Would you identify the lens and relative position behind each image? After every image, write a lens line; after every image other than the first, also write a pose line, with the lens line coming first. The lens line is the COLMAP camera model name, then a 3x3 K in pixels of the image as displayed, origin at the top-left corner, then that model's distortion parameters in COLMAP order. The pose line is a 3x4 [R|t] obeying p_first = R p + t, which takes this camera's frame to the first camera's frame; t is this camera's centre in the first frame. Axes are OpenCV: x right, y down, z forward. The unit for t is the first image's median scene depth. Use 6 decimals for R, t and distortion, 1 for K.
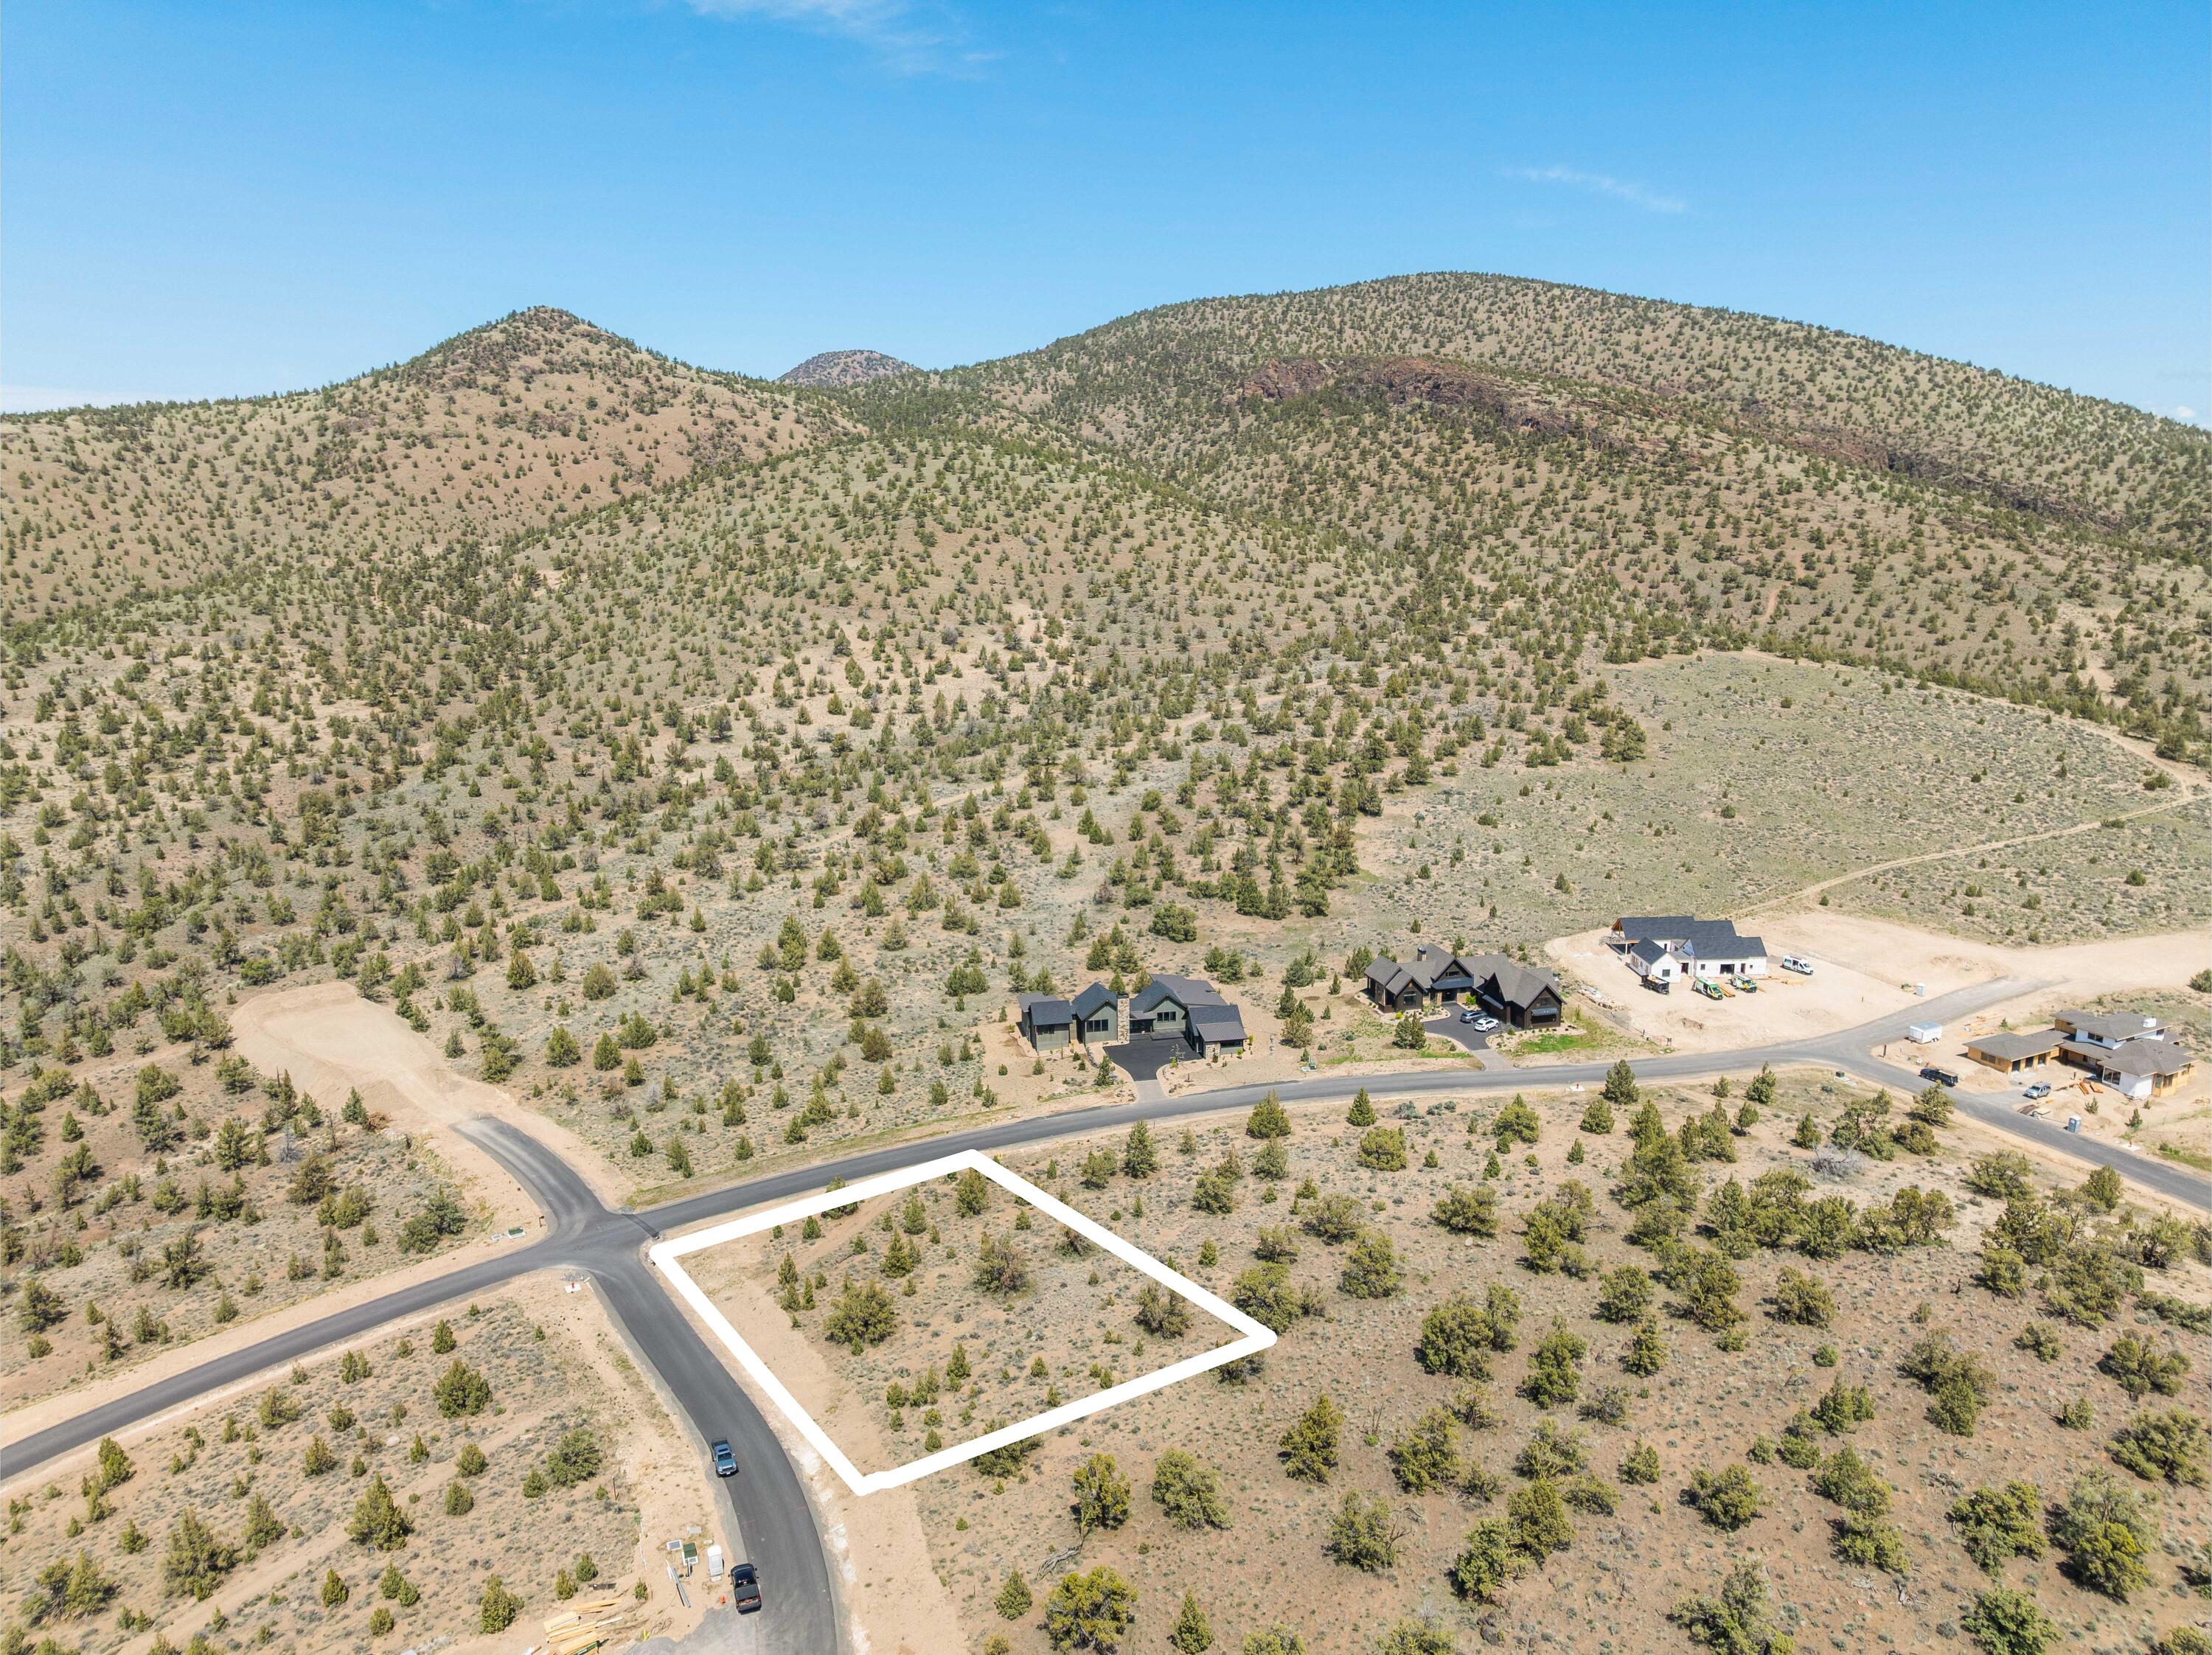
lens RADIAL K [[1551.1, 0, 1106.0], [0, 1551.1, 827.5], [0, 0, 1]] dist [-0.015407, -0.001708]
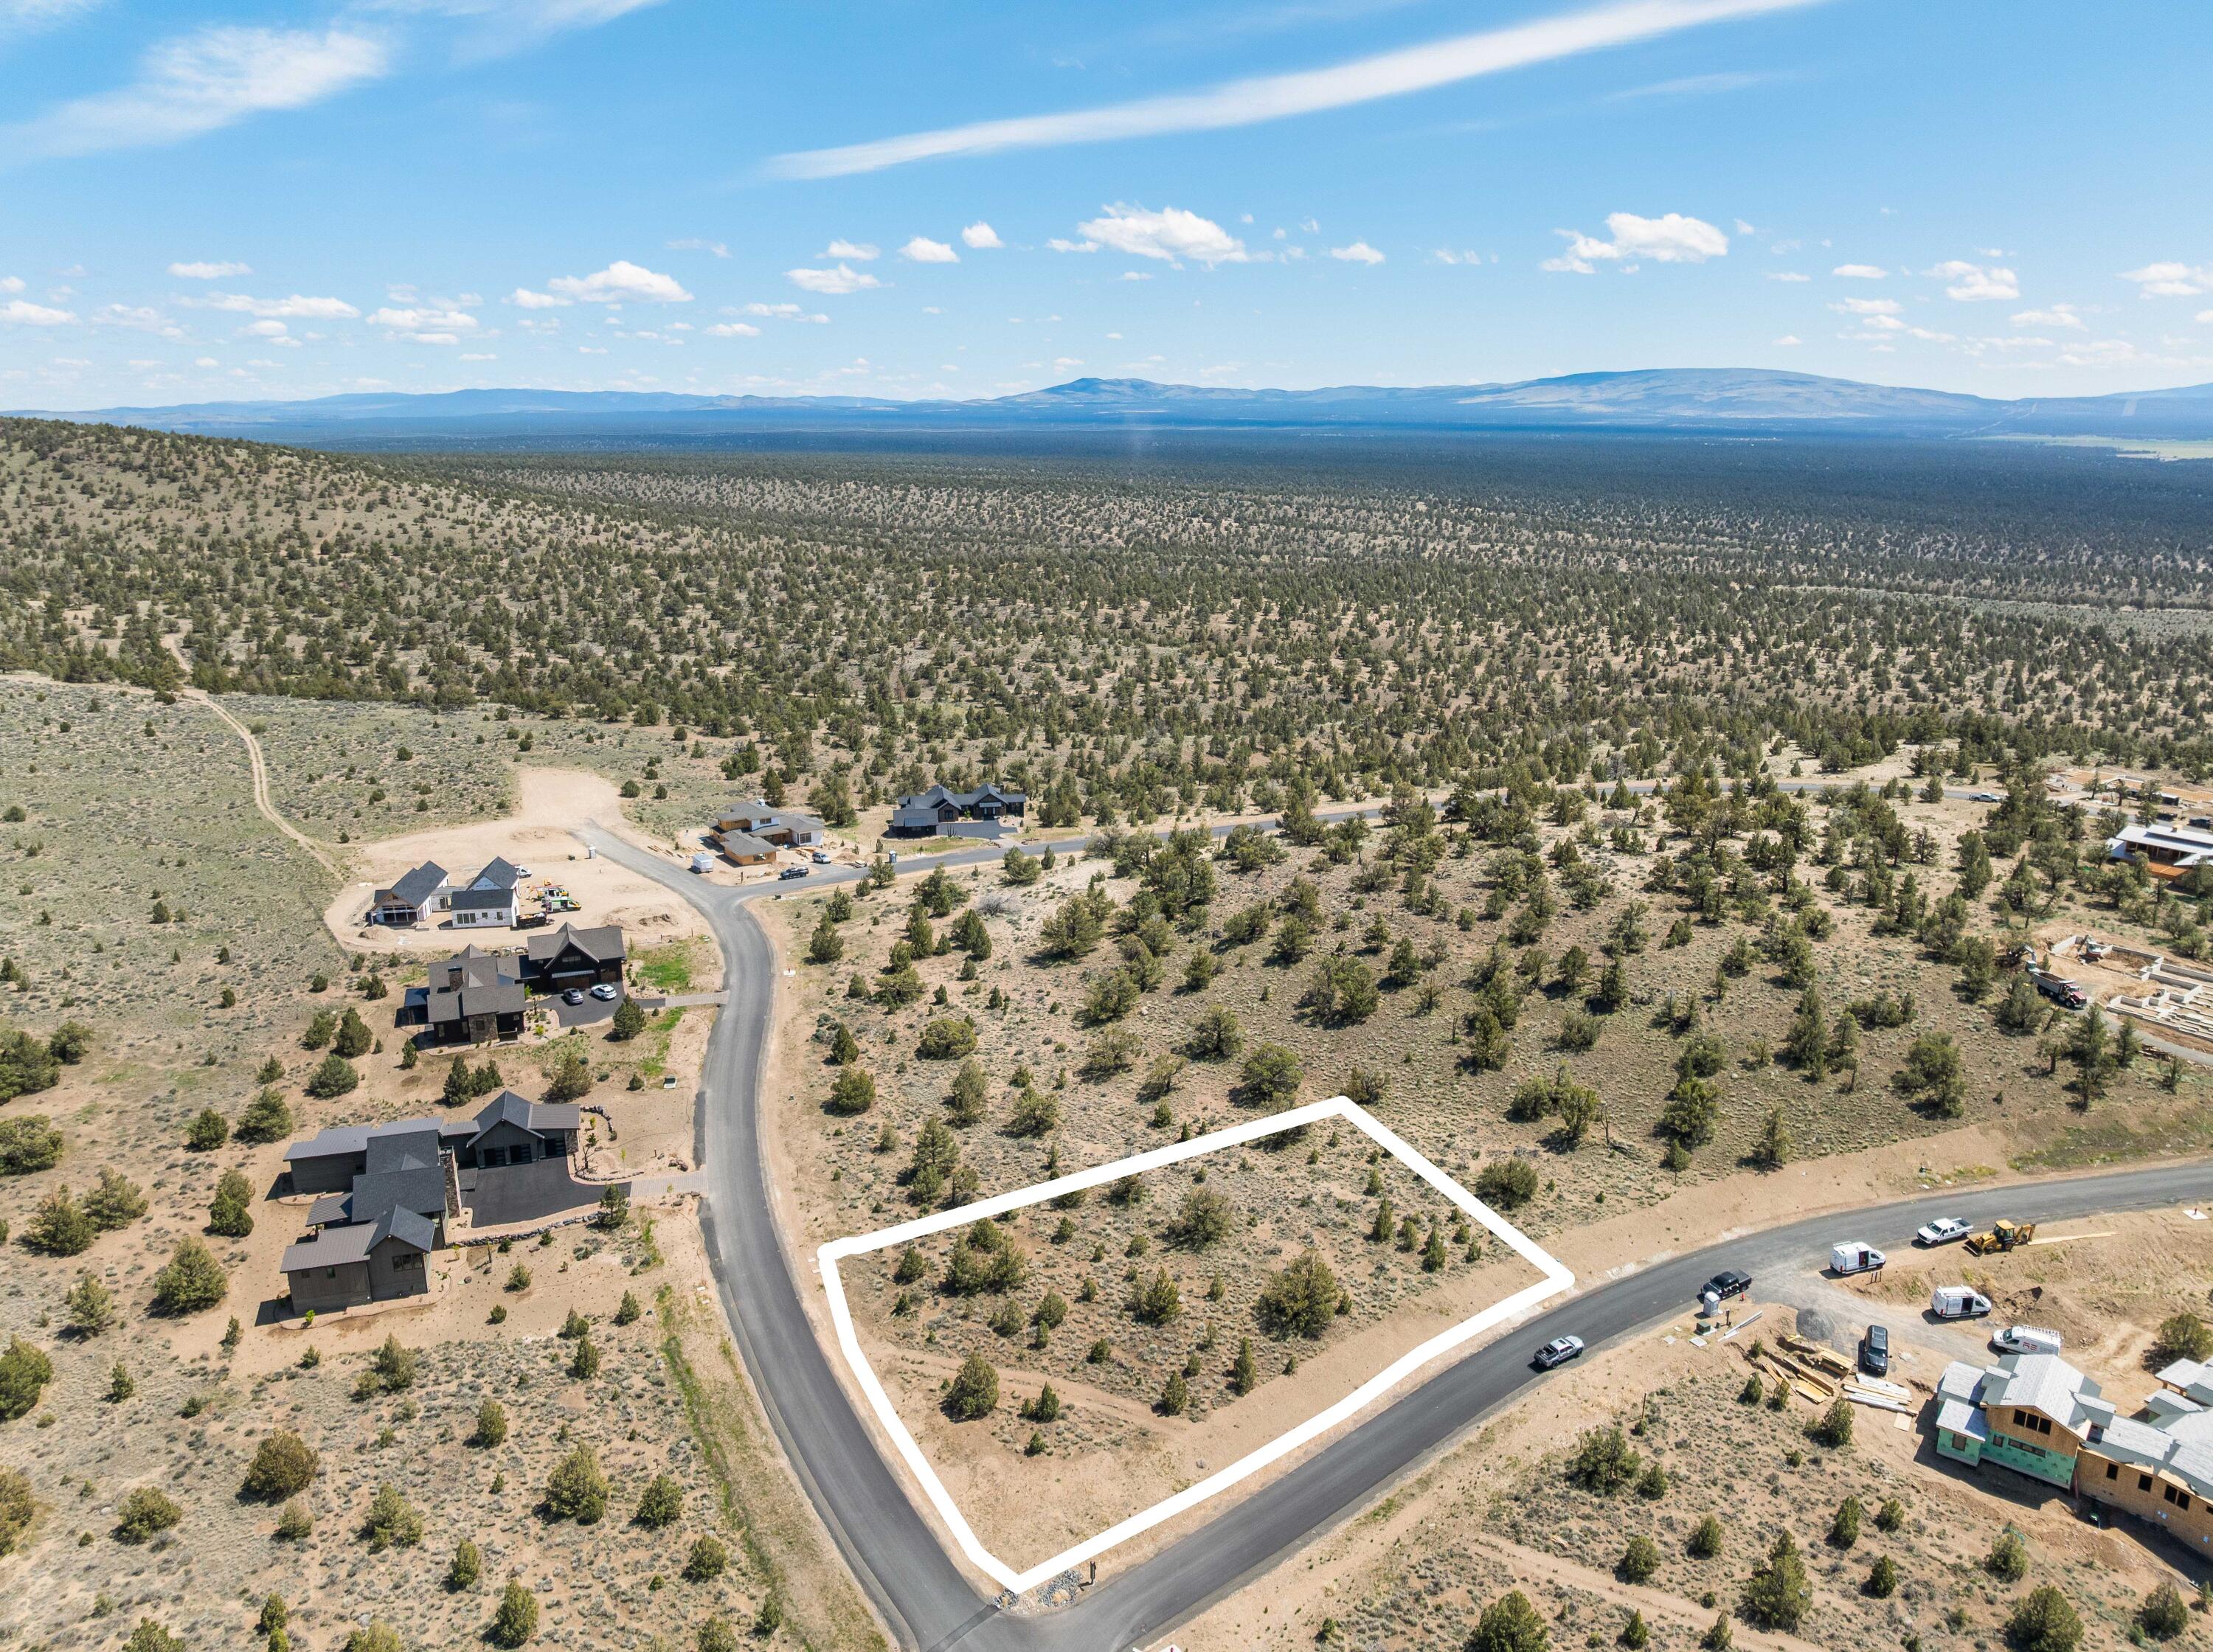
lens RADIAL K [[1551.8, 0, 1106.5], [0, 1551.8, 826.0], [0, 0, 1]] dist [-0.015407, -0.001708]
pose [[-0.092343, -0.267220, 0.959201, -1.161699], [0.196903, 0.939393, 0.280658, -0.285474], [-0.976064, 0.214787, -0.034130, 1.303937]]
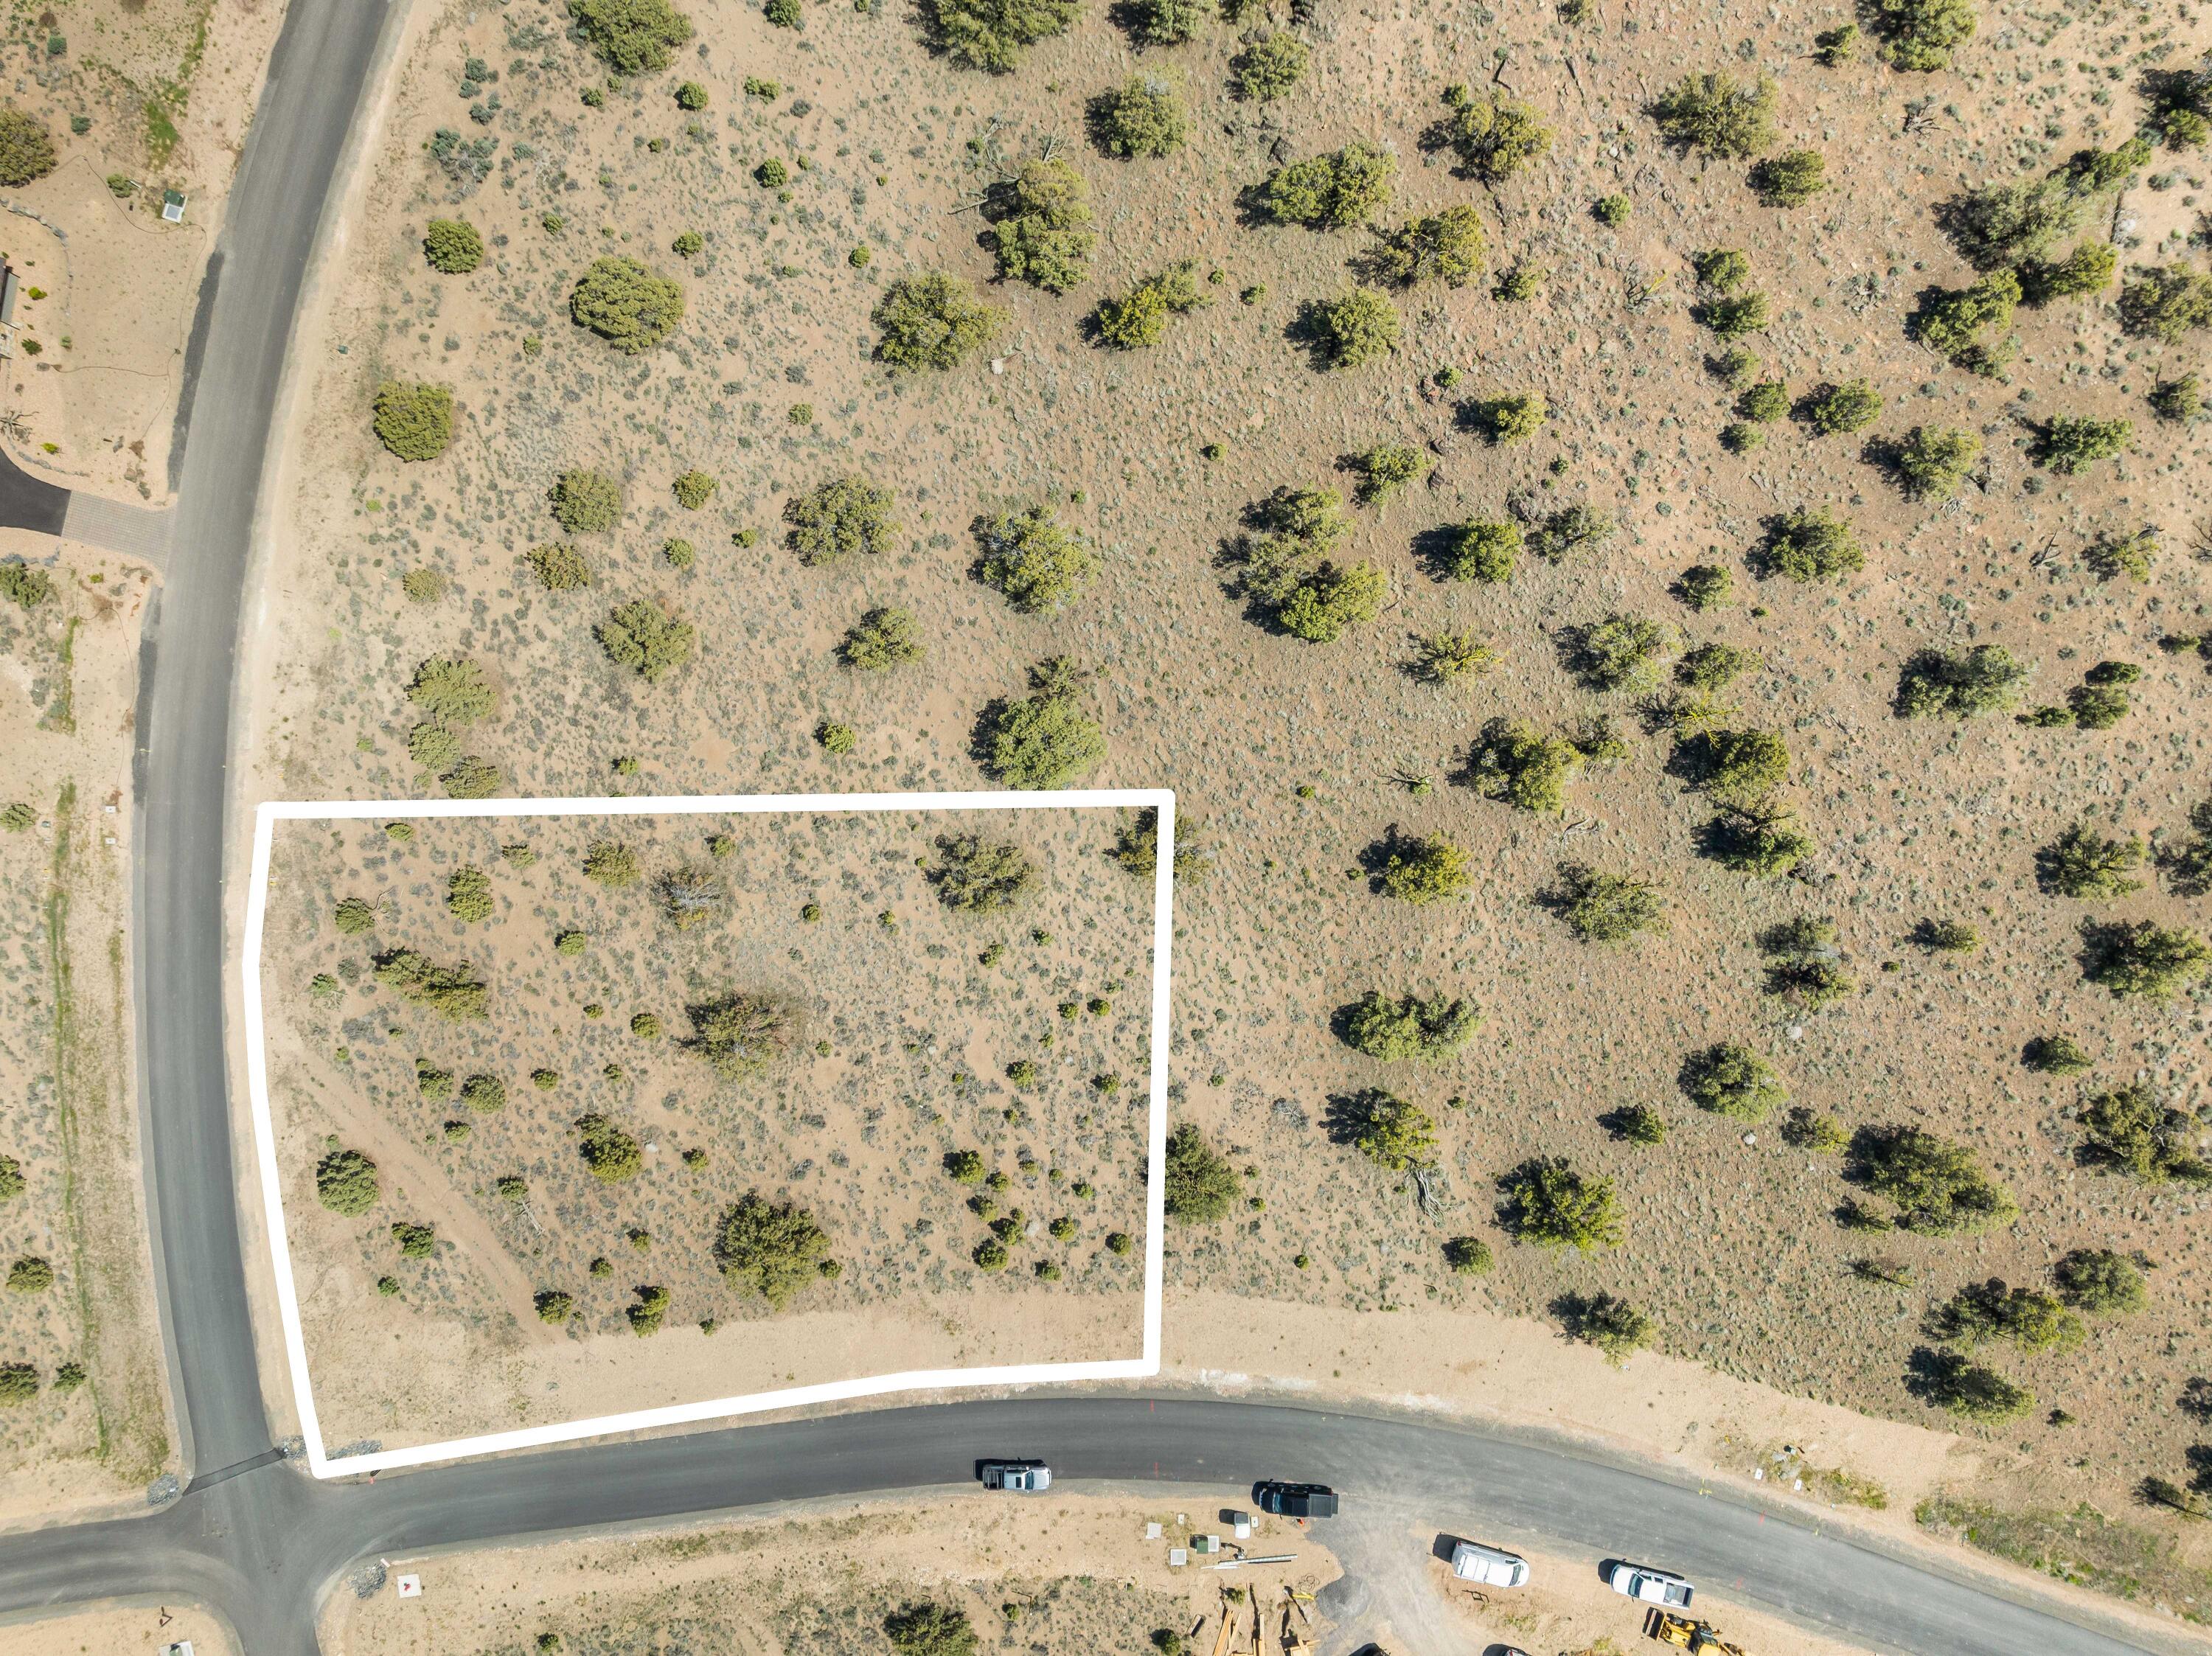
lens RADIAL K [[1551.2, 0, 1106.0], [0, 1551.2, 828.0], [0, 0, 1]] dist [-0.015407, -0.001708]
pose [[0.357734, -0.933819, 0.002785, 0.087962], [0.212413, 0.084276, 0.973539, -0.417661], [-0.909344, -0.347676, 0.228504, 0.922484]]
